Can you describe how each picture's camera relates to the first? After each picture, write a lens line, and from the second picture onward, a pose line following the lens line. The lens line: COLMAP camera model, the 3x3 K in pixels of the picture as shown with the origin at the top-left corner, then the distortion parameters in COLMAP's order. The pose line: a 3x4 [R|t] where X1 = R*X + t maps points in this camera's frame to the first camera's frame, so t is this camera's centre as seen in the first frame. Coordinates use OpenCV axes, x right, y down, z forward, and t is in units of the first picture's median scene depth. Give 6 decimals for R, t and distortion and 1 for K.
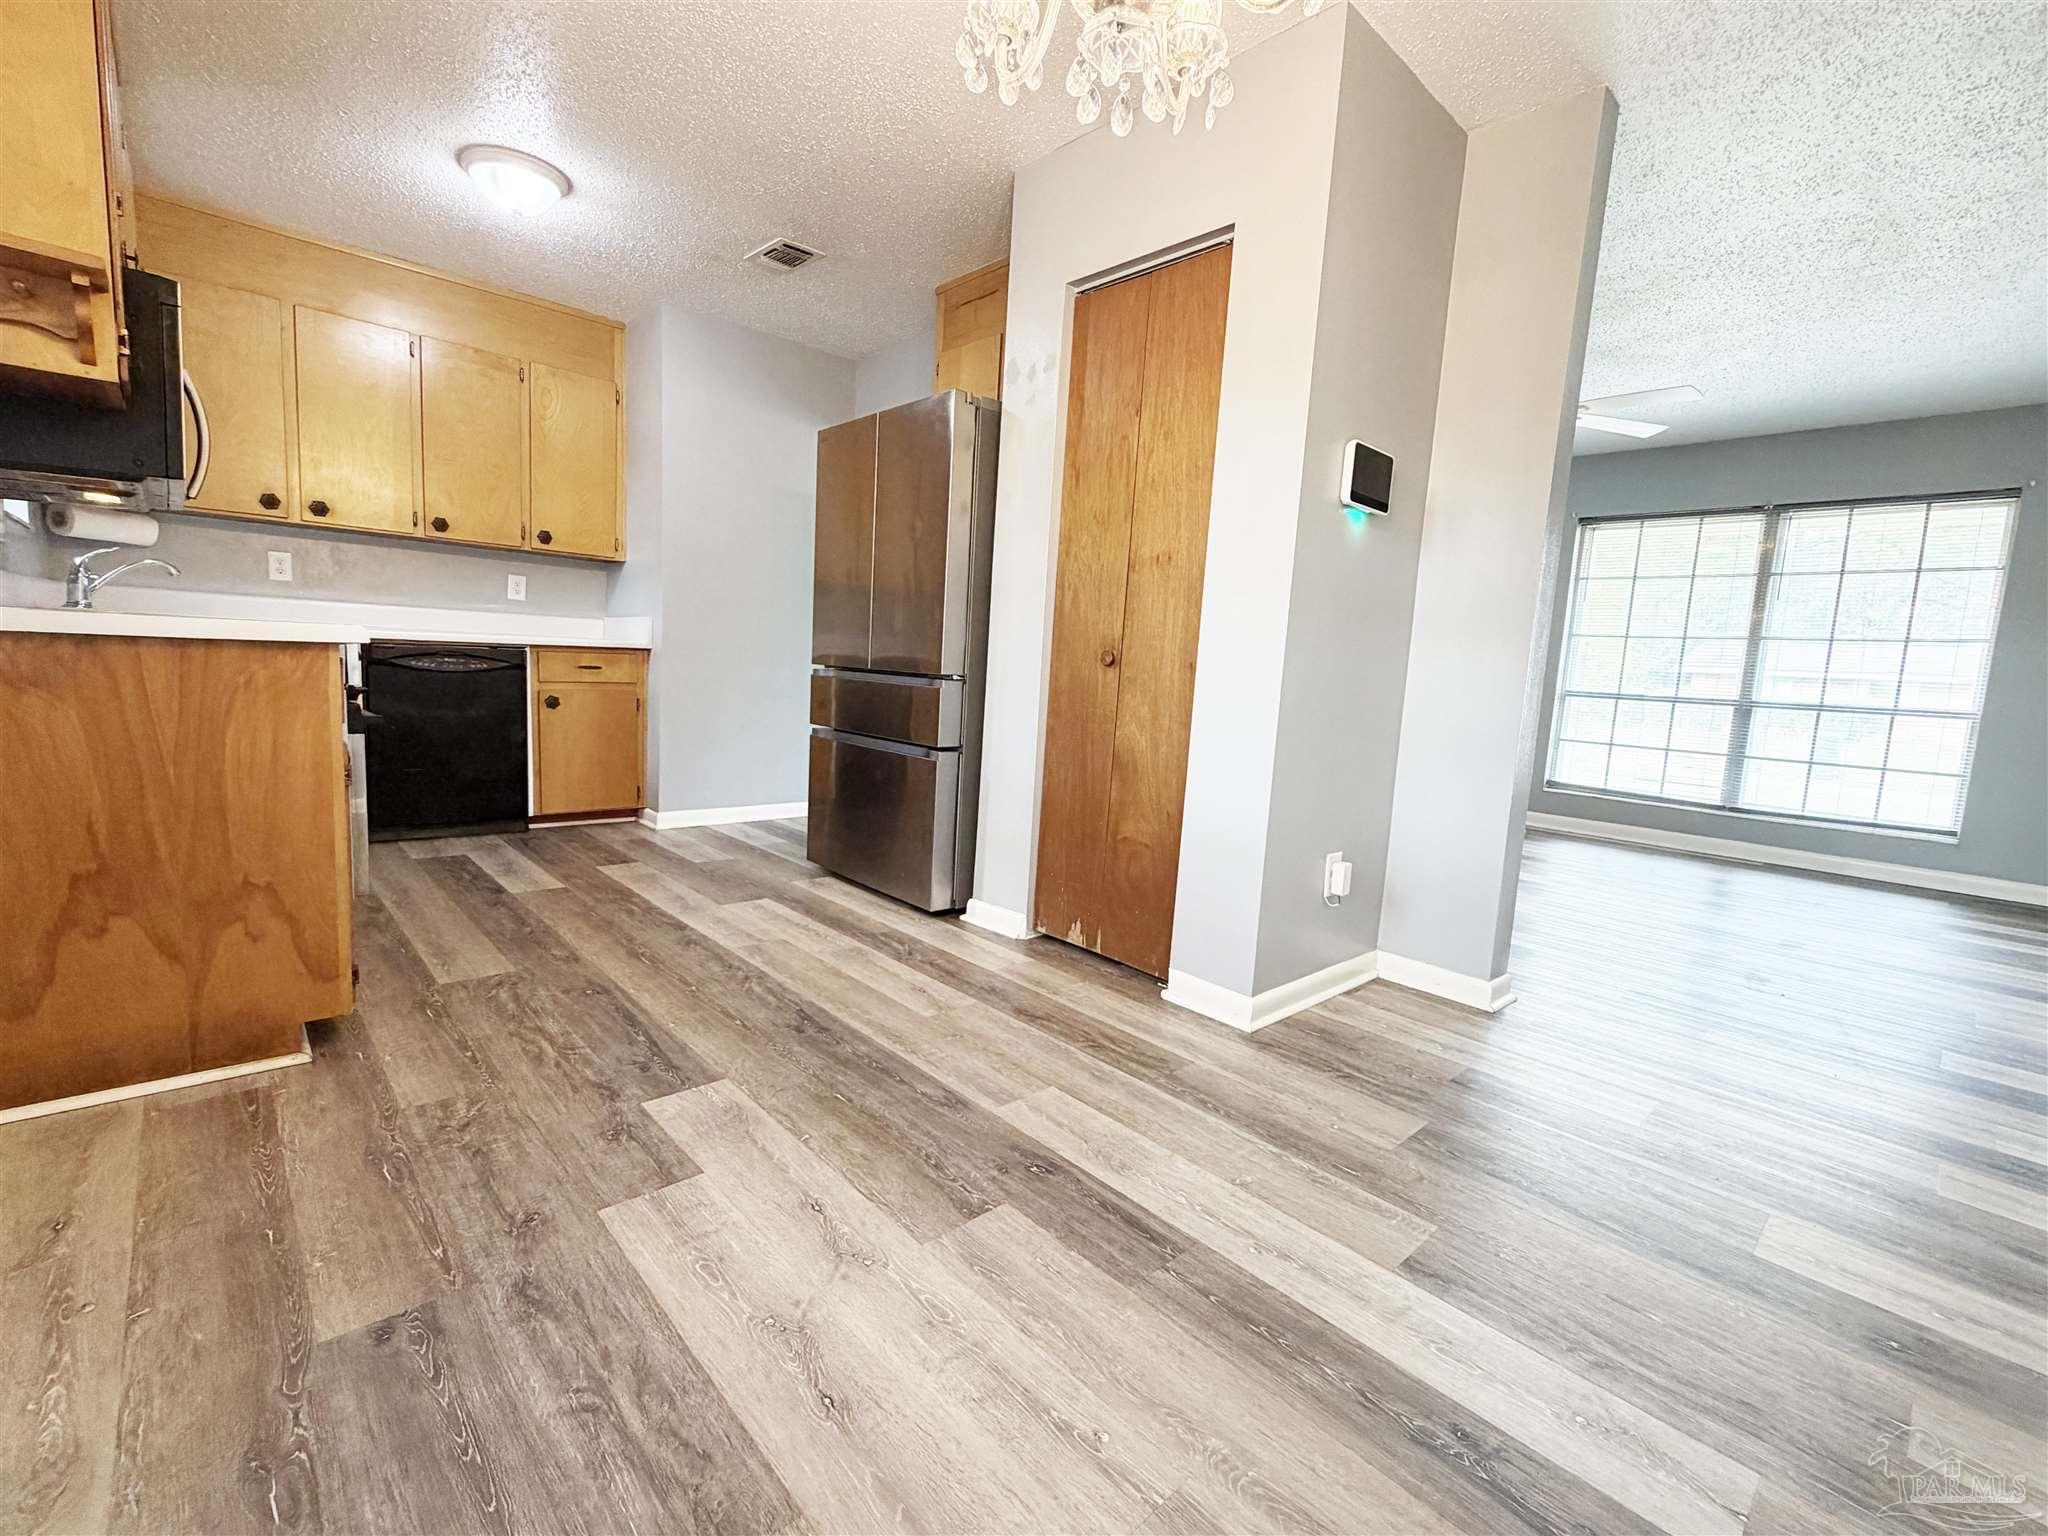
lens RADIAL K [[897.1, 0, 1032.7], [0, 897.1, 773.1], [0, 0, 1]] dist [0.002478, 0.000854]
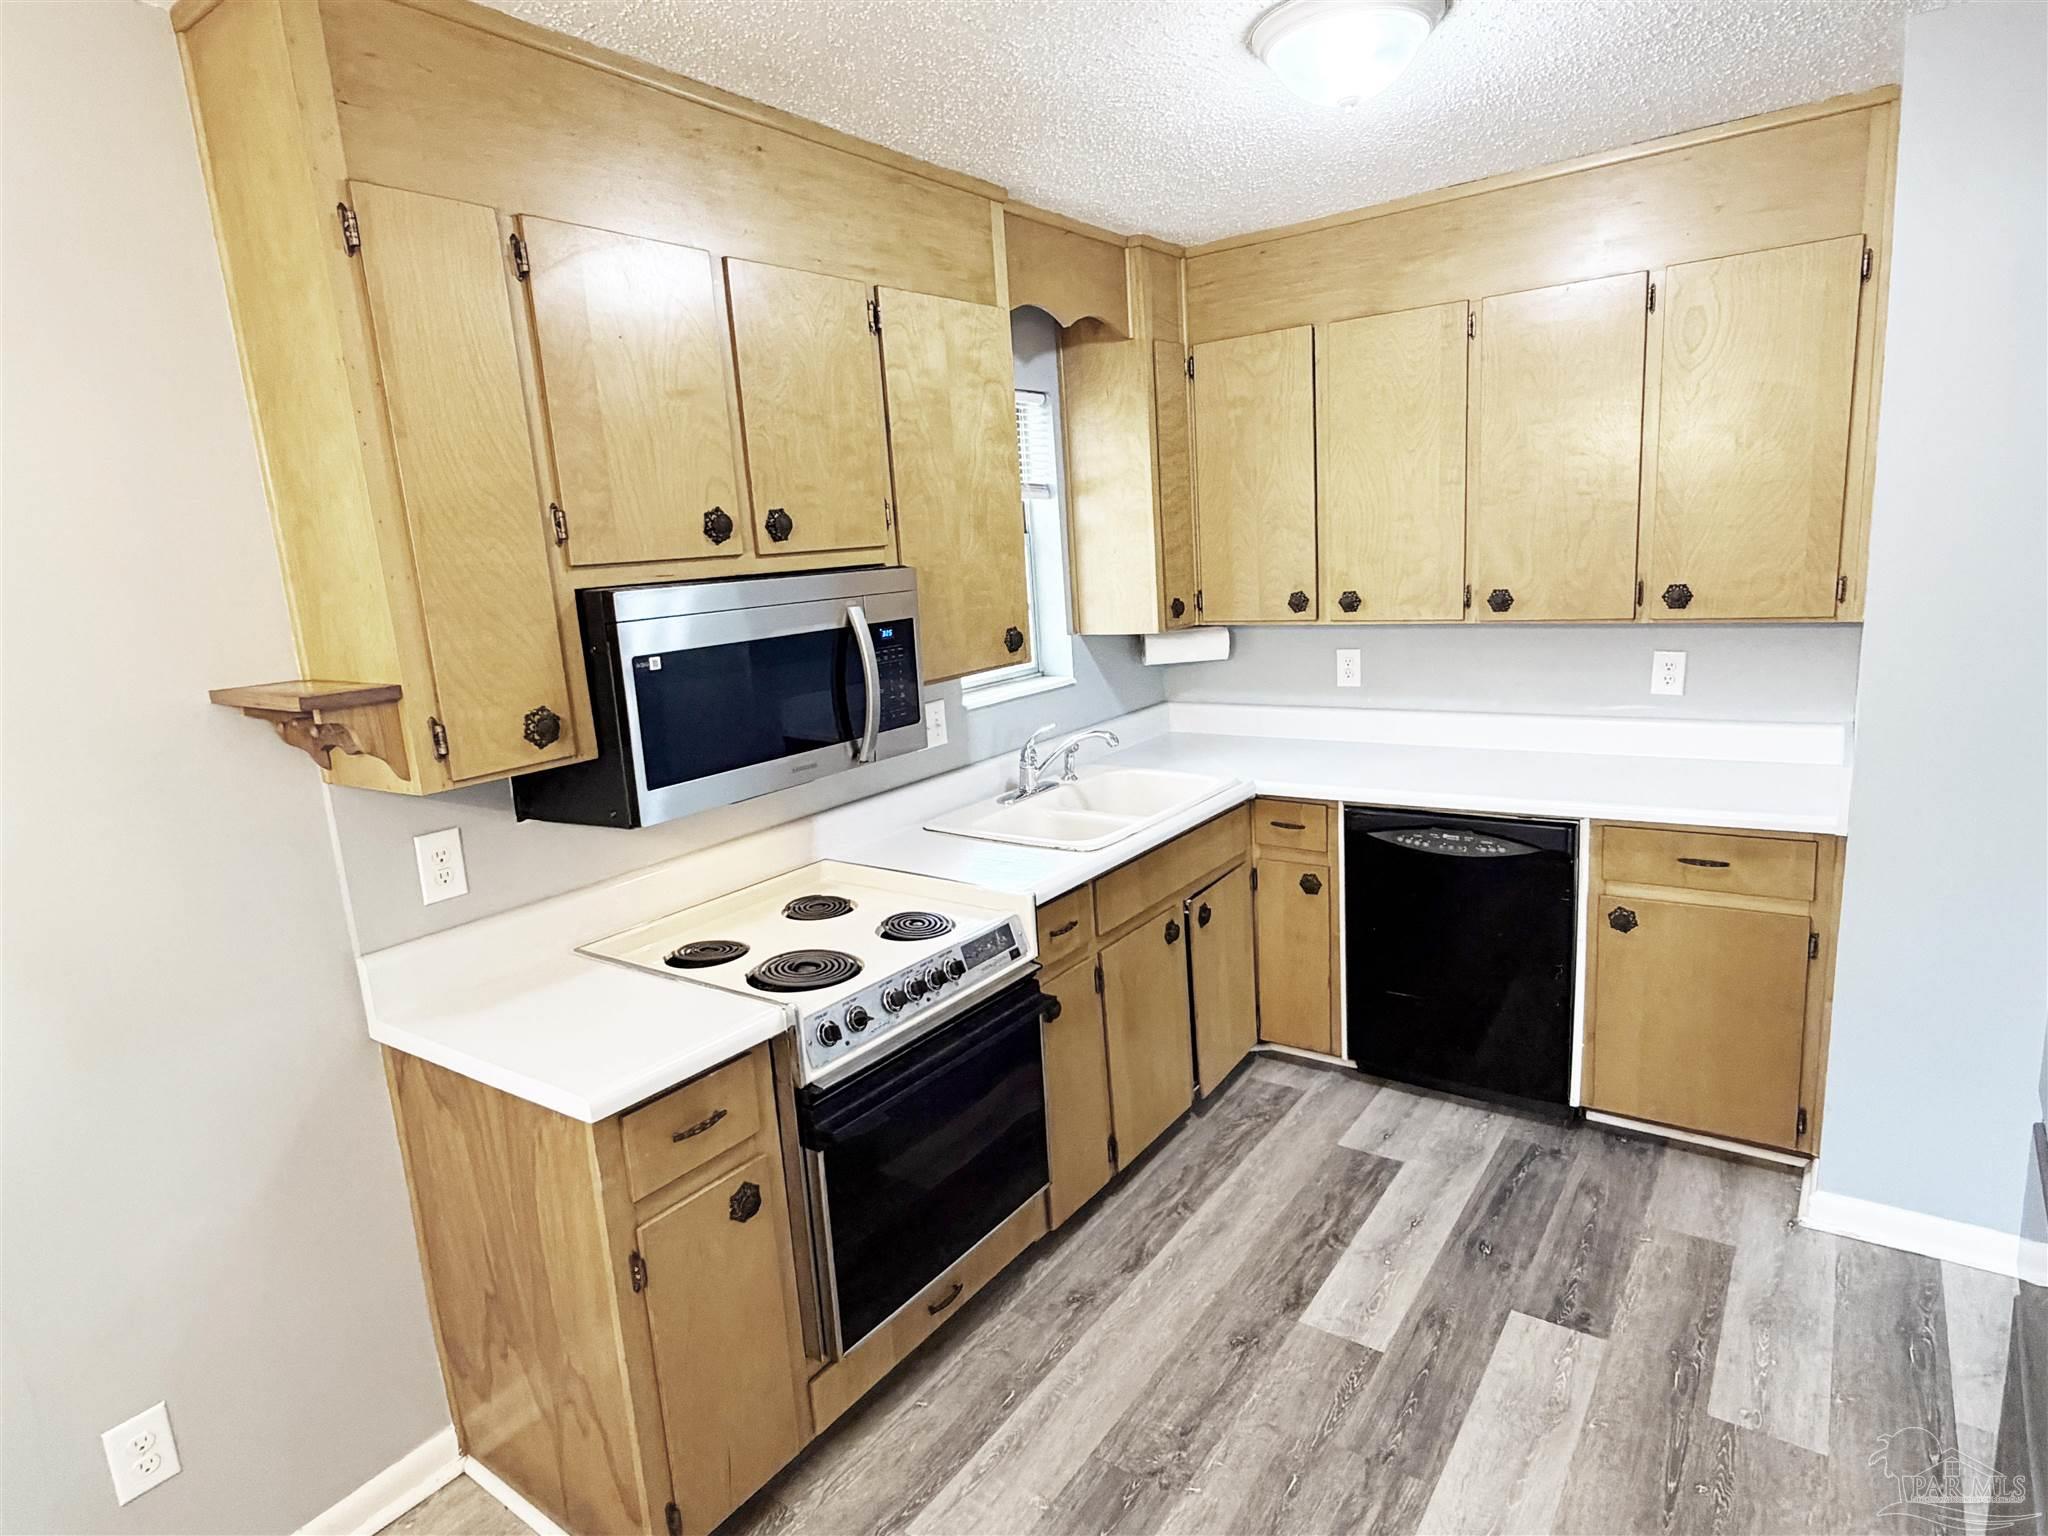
lens RADIAL K [[1136.7, 0, 1019.2], [0, 1136.7, 779.9], [0, 0, 1]] dist [-0.006102, 0.001051]
pose [[0.185785, 0.137175, -0.972968, 0.085480], [-0.044132, 0.990373, 0.131202, -0.451013], [0.981599, 0.018564, 0.190050, 0.995414]]
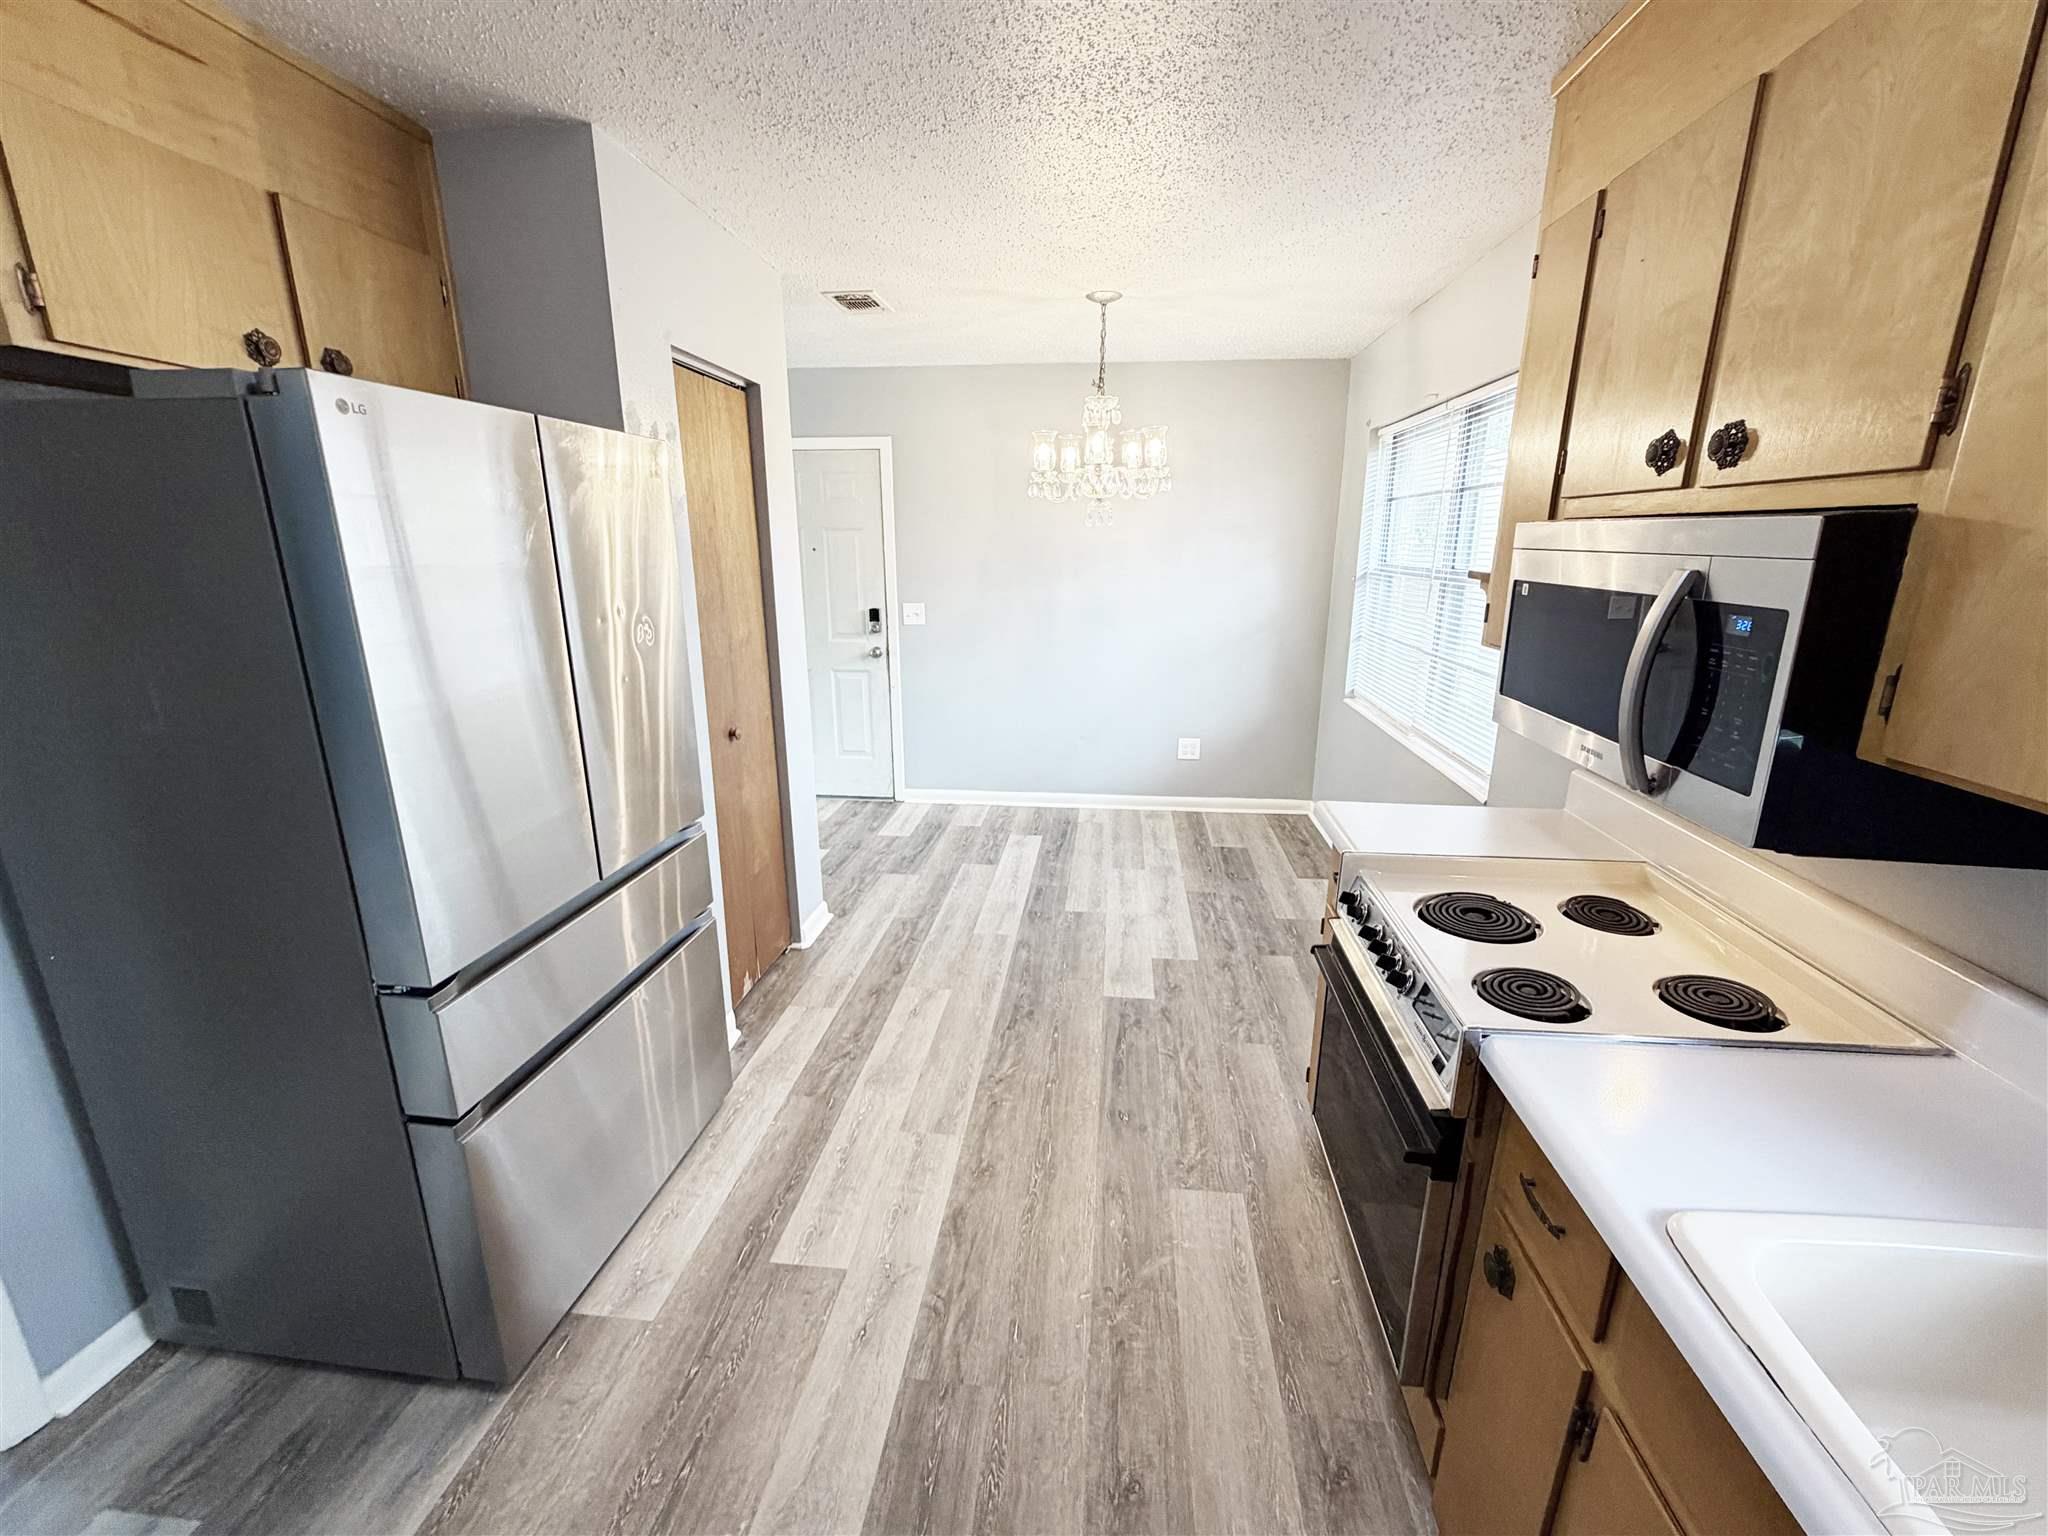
lens RADIAL K [[854.6, 0, 1026.9], [0, 854.6, 771.5], [0, 0, 1]] dist [-0.000460, 0.000475]
pose [[-0.653280, -0.251758, 0.714033, -1.131818], [0.058369, 0.923541, 0.379031, -0.575430], [-0.754863, 0.289290, -0.588636, 1.708348]]
